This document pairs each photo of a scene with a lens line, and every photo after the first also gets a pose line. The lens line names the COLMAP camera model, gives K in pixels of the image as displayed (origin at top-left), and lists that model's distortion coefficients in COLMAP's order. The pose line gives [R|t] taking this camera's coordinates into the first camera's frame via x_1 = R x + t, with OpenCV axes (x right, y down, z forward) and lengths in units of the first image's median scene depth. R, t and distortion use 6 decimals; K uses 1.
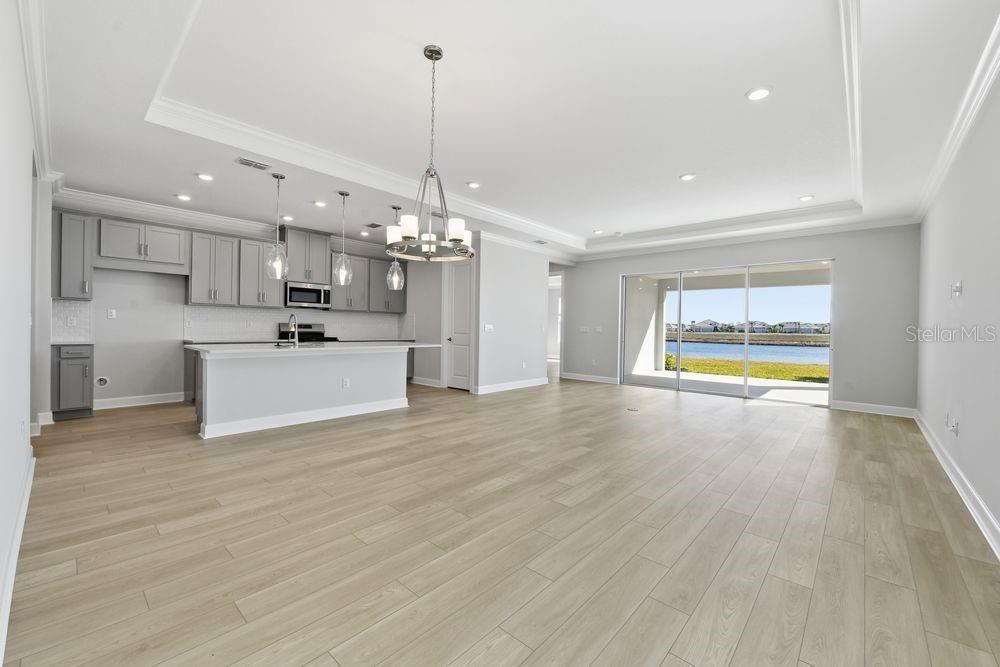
lens RADIAL K [[401.0, 0, 493.0], [0, 401.0, 328.0], [0, 0, 1]] dist [-0.005758, -0.001794]
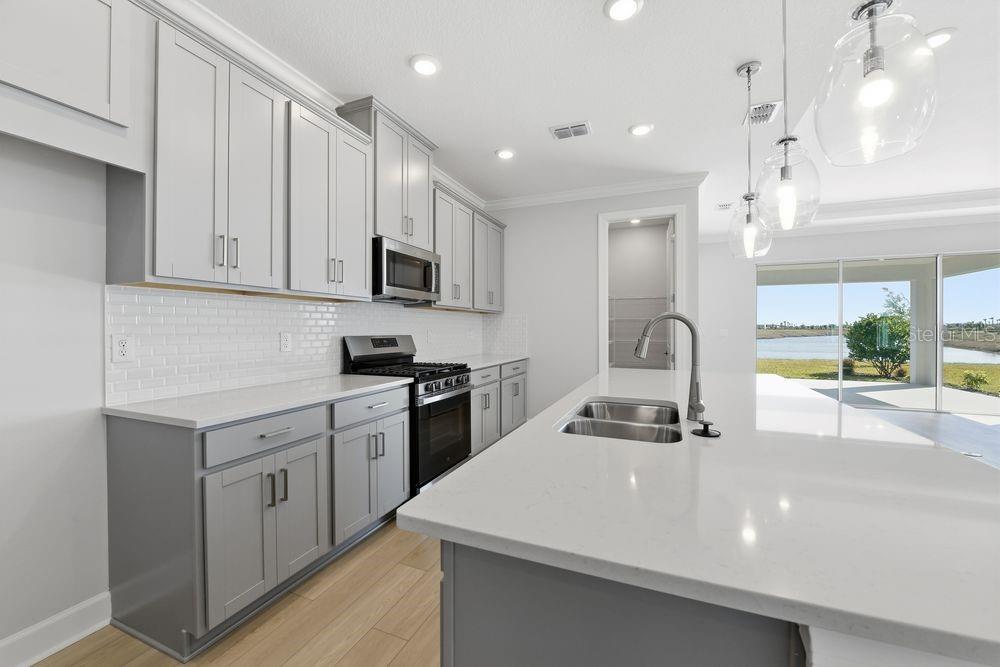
lens RADIAL K [[401.0, 0, 500.0], [0, 401.0, 332.3], [0, 0, 1]] dist [-0.005758, -0.001794]
pose [[0.936381, -0.022266, 0.350279, -0.563995], [0.018704, 0.999733, 0.013549, -0.021446], [-0.350487, -0.006135, 0.936547, 0.591258]]
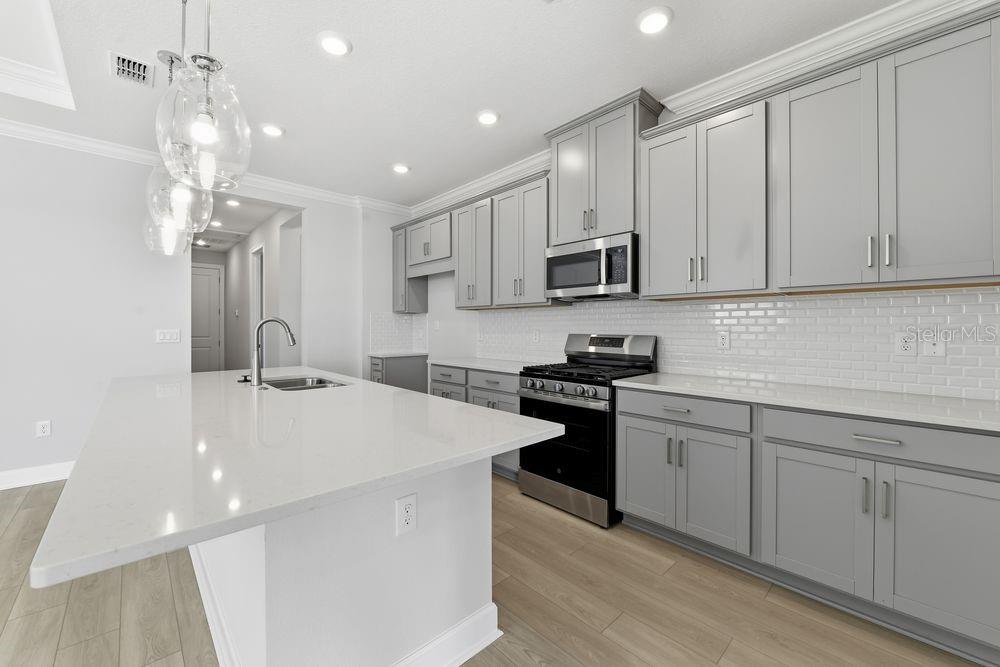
lens RADIAL K [[401.0, 0, 478.9], [0, 401.0, 328.8], [0, 0, 1]] dist [-0.005758, -0.001794]
pose [[-0.066379, -0.021104, -0.997571, -0.025440], [-0.013248, 0.999707, -0.020268, -0.008312], [0.997707, 0.011870, -0.066639, 0.985630]]
